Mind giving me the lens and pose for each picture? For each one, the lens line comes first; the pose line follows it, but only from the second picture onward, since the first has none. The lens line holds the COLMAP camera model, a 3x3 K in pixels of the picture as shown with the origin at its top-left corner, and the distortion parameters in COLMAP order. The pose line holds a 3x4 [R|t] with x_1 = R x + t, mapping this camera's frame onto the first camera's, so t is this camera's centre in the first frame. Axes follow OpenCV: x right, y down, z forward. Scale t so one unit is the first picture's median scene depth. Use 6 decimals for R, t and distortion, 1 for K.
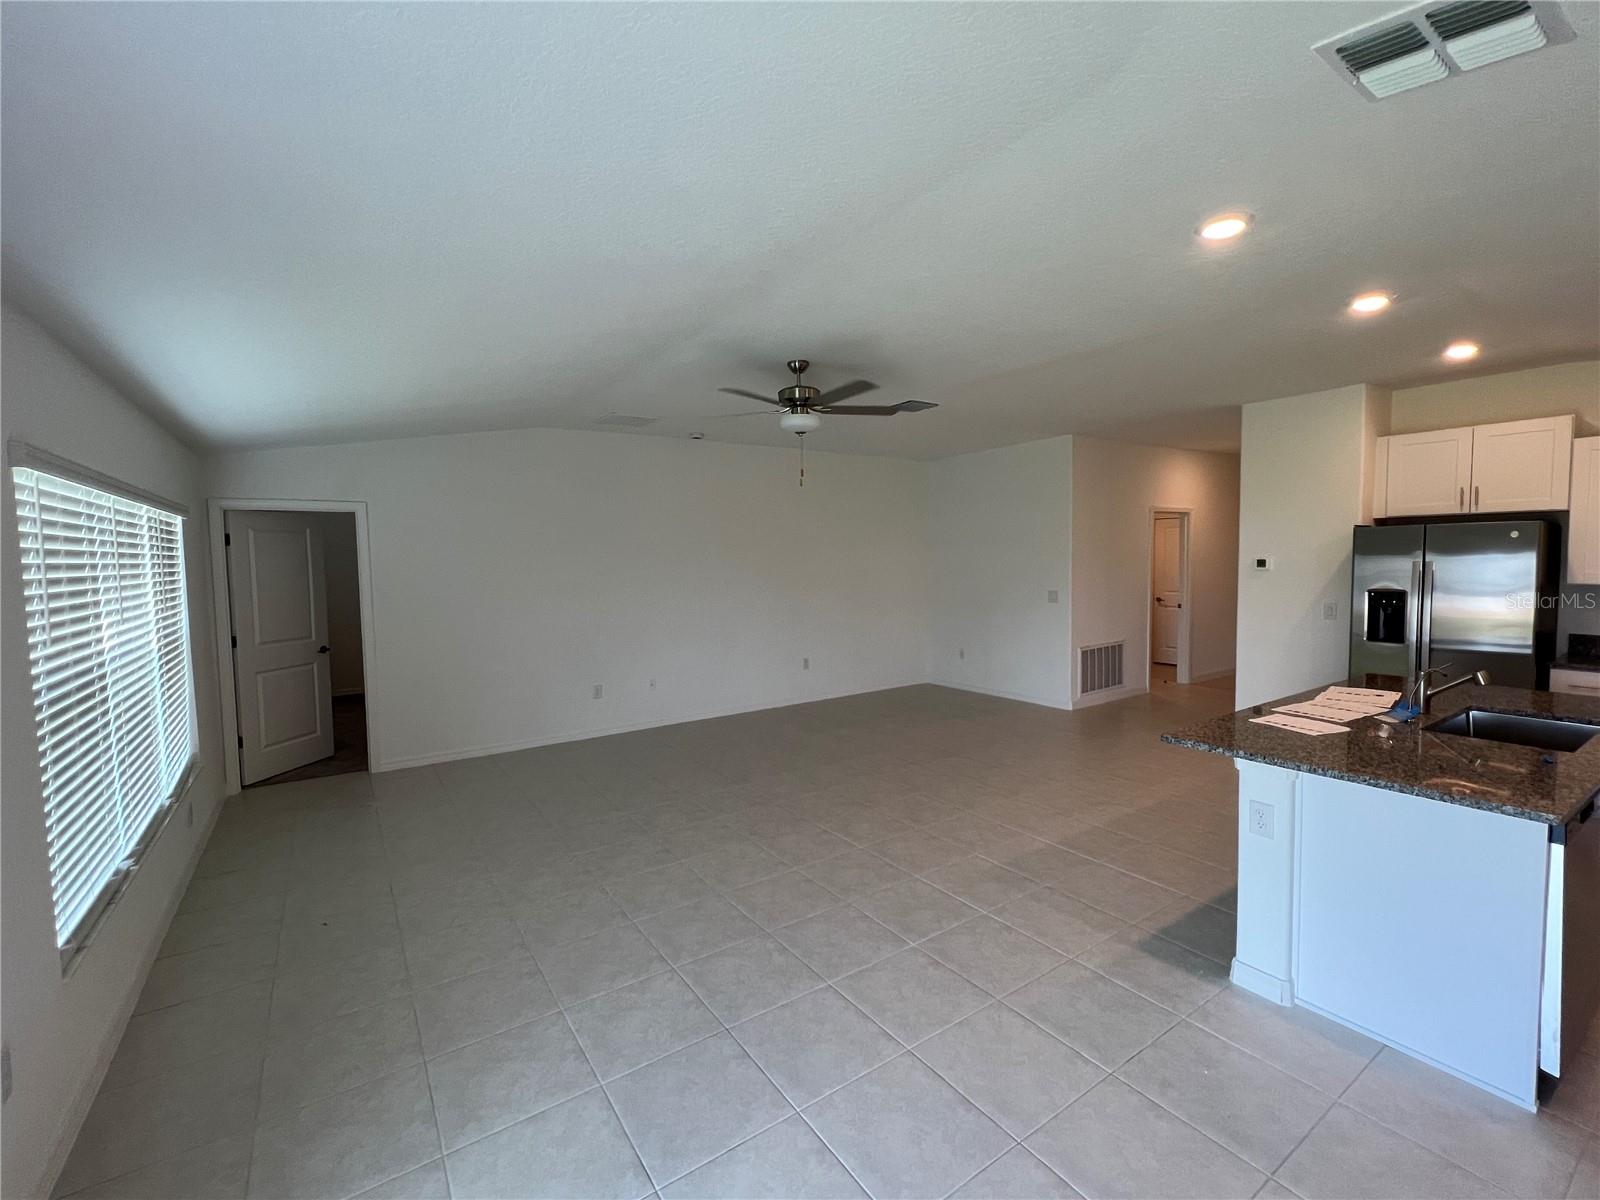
lens RADIAL K [[697.2, 0, 795.7], [0, 697.2, 599.4], [0, 0, 1]] dist [0.011217, -0.000123]
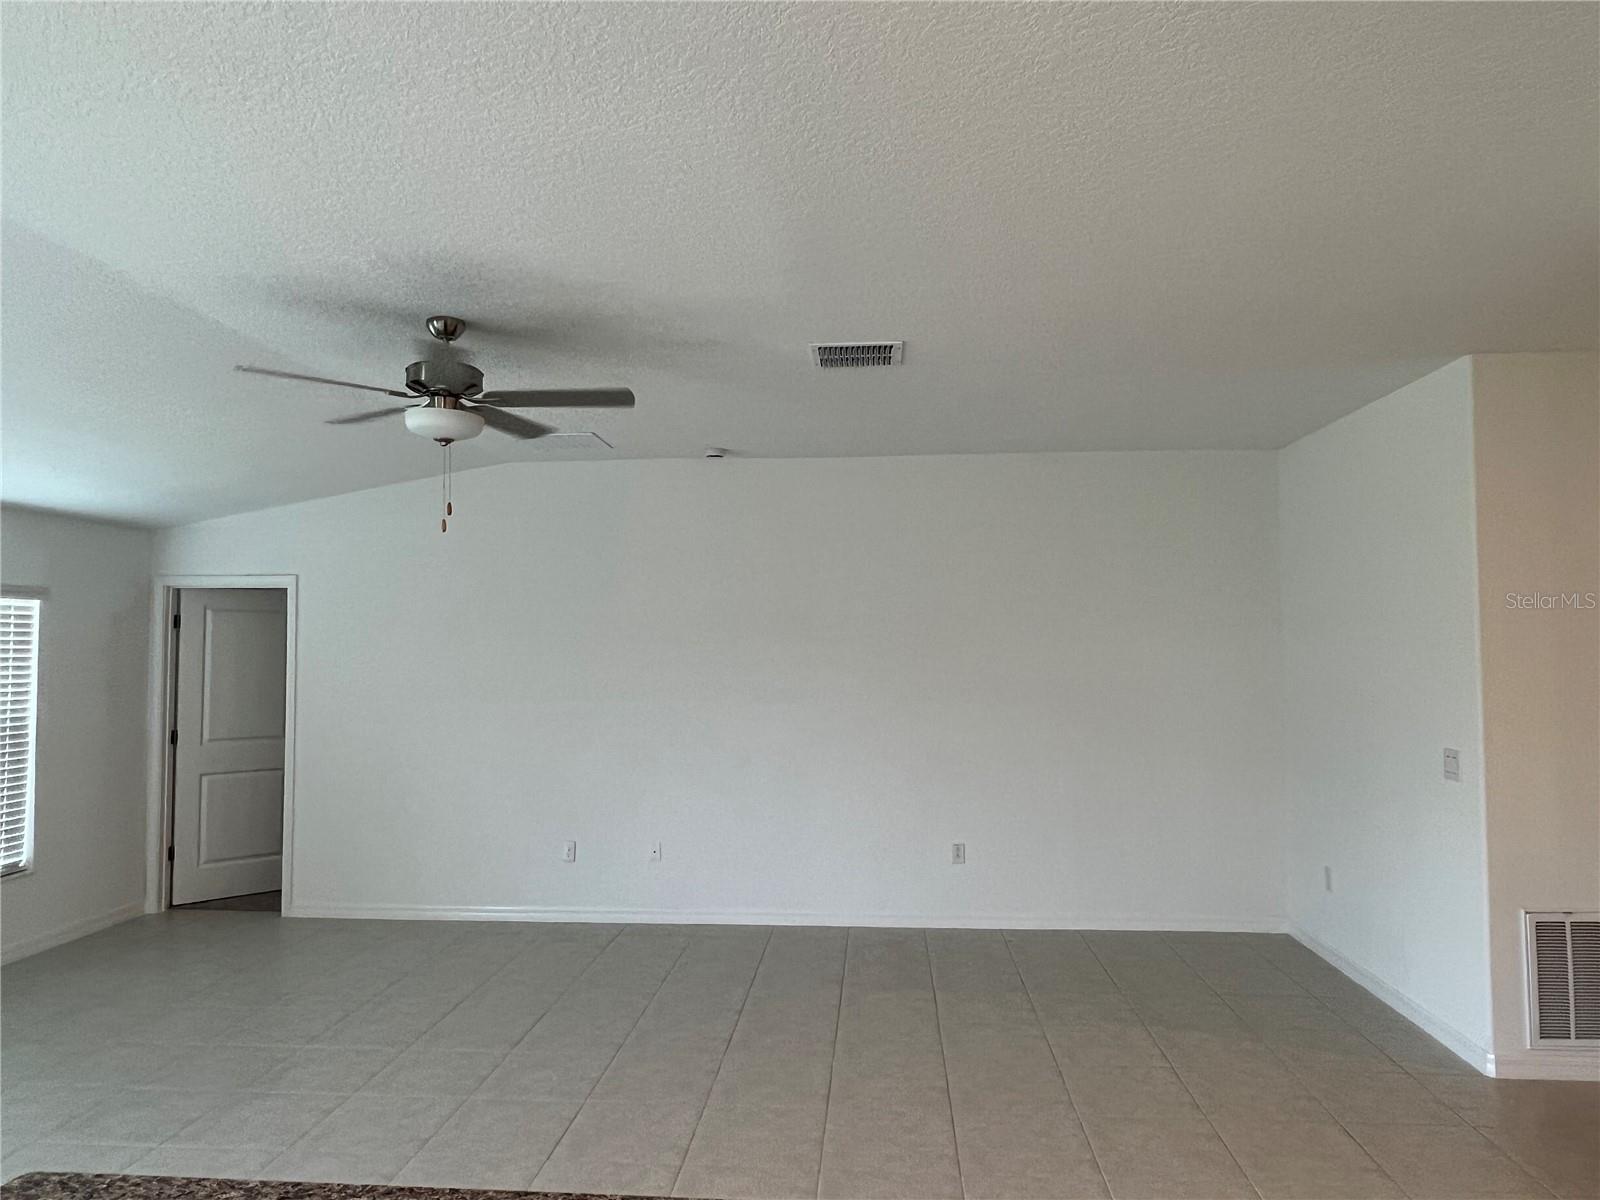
lens RADIAL K [[1076.4, 0, 800.0], [0, 1076.4, 600.0], [0, 0, 1]] dist [0.005046, 0.002740]
pose [[0.776945, -0.009678, -0.629494, 0.628243], [-0.049145, 0.995898, -0.075968, -0.044464], [0.627647, 0.089960, 0.773283, 0.405114]]
